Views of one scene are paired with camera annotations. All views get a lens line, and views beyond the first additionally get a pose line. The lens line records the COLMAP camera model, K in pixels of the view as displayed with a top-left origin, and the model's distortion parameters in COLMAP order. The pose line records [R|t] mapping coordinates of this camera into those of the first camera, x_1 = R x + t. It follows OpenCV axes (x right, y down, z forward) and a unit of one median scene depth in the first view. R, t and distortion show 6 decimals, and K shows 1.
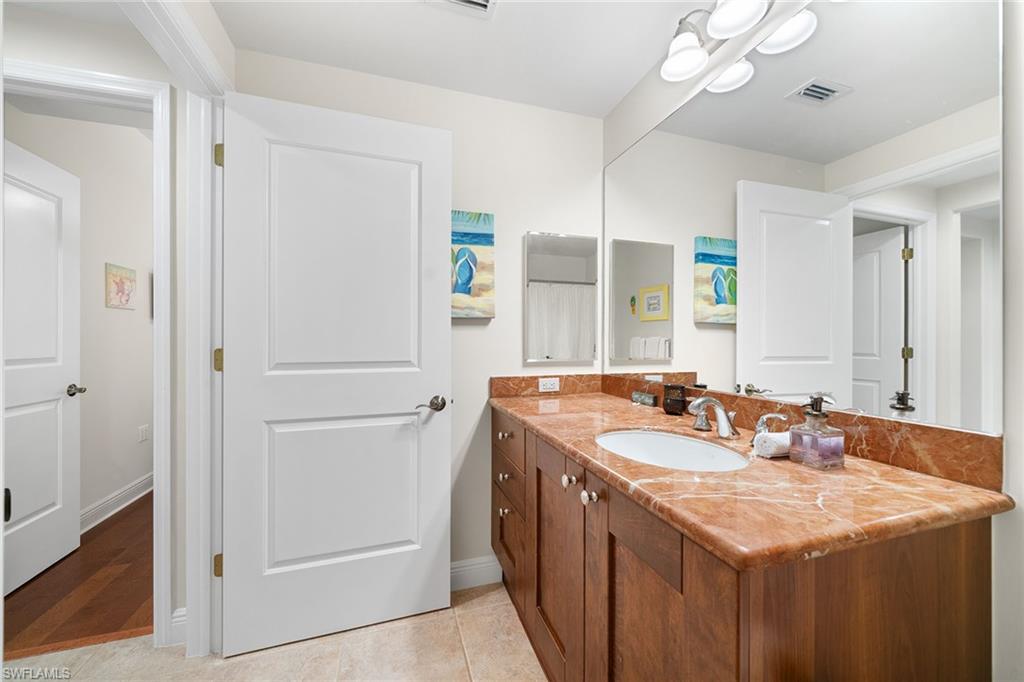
lens RADIAL K [[395.7, 0, 505.5], [0, 395.7, 341.5], [0, 0, 1]] dist [-0.001344, -0.000066]
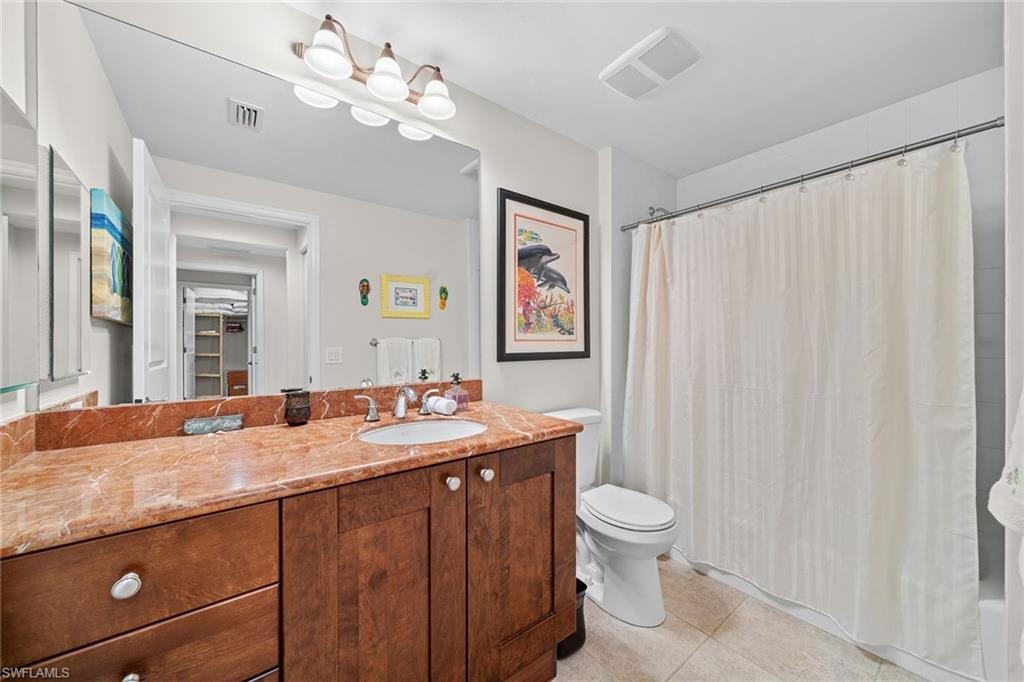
lens RADIAL K [[395.7, 0, 505.5], [0, 395.7, 341.5], [0, 0, 1]] dist [-0.001344, -0.000066]
pose [[-0.380831, -0.001234, 0.924644, -0.636904], [0.005215, 0.999980, 0.003483, -0.006519], [-0.924630, 0.006149, -0.380817, 0.981039]]
